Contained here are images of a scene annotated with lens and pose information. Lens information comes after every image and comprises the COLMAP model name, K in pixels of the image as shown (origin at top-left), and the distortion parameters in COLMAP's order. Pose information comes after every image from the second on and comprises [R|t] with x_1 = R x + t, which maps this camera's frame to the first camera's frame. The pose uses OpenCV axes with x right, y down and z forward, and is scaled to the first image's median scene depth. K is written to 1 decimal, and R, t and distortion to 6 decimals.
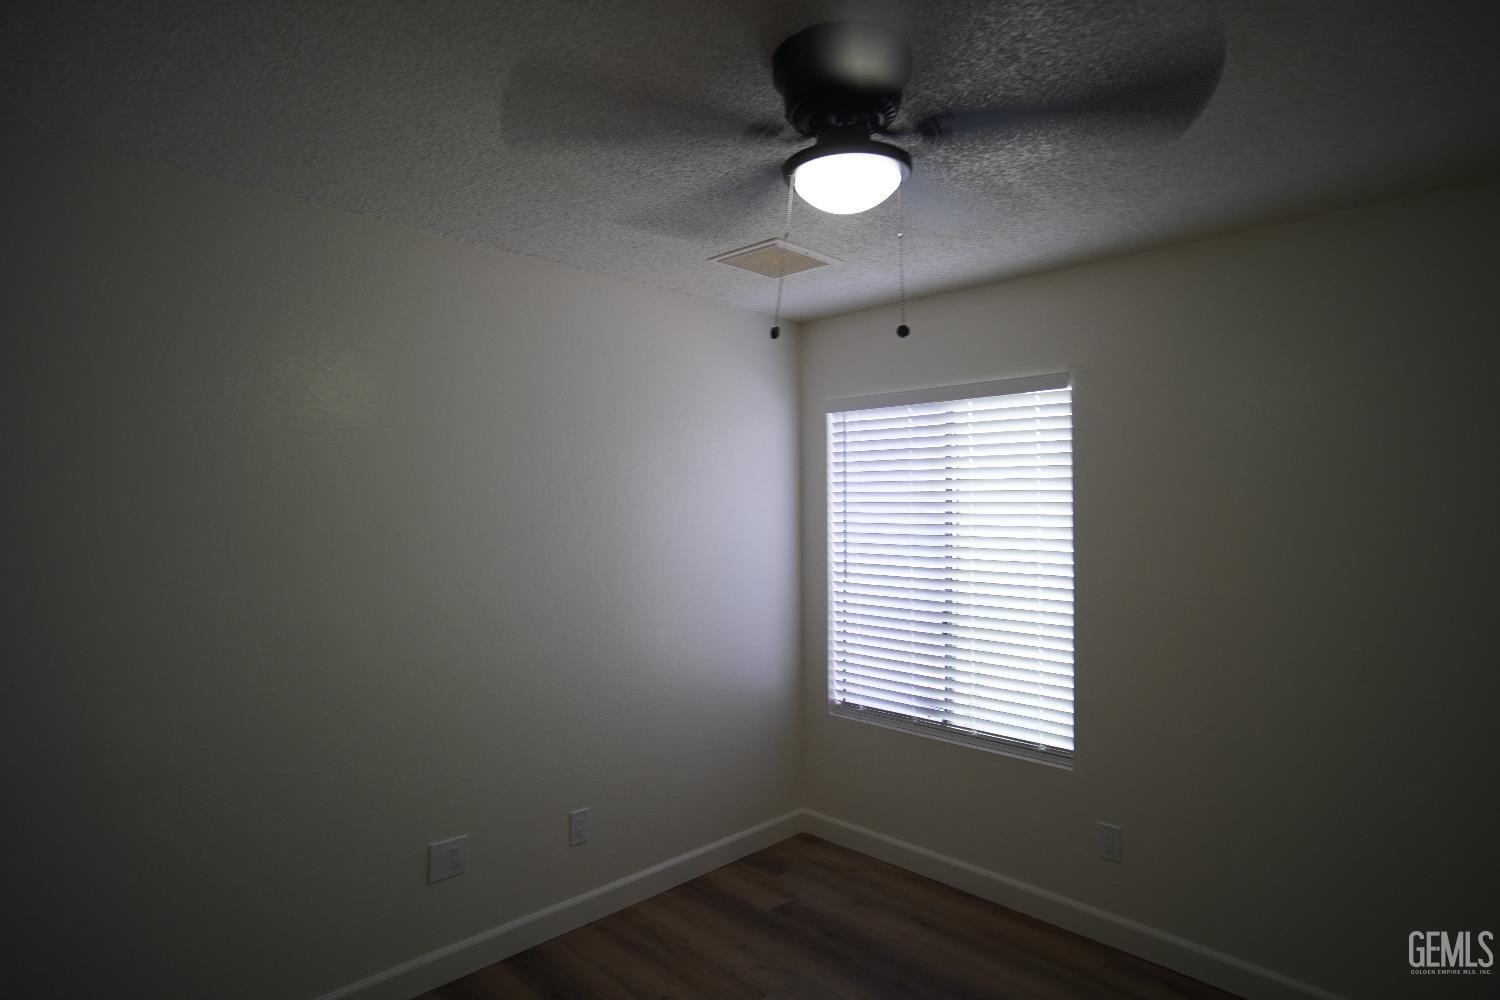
lens RADIAL K [[793.8, 0, 753.5], [0, 793.8, 528.6], [0, 0, 1]] dist [-0.004821, -0.000518]
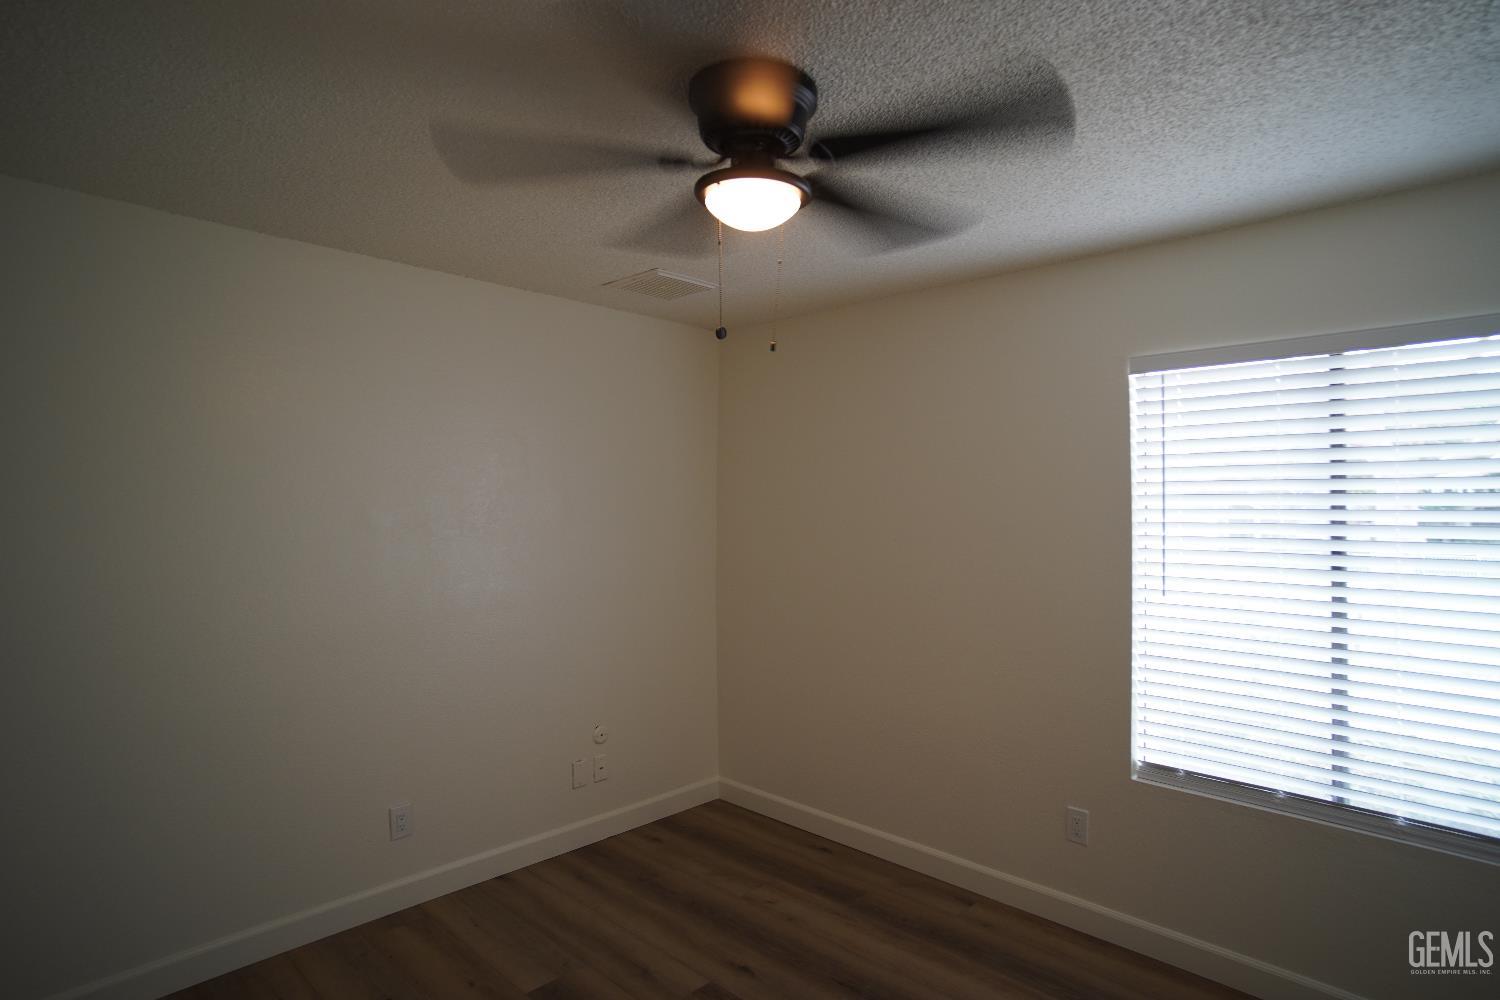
lens RADIAL K [[804.0, 0, 750.0], [0, 804.0, 500.0], [0, 0, 1]] dist [-0.057414, 0.038654]
pose [[0.999948, -0.004248, -0.009240, -0.249870], [0.003977, 0.999565, -0.029206, -0.007461], [0.009360, 0.029168, 0.999531, 0.246976]]
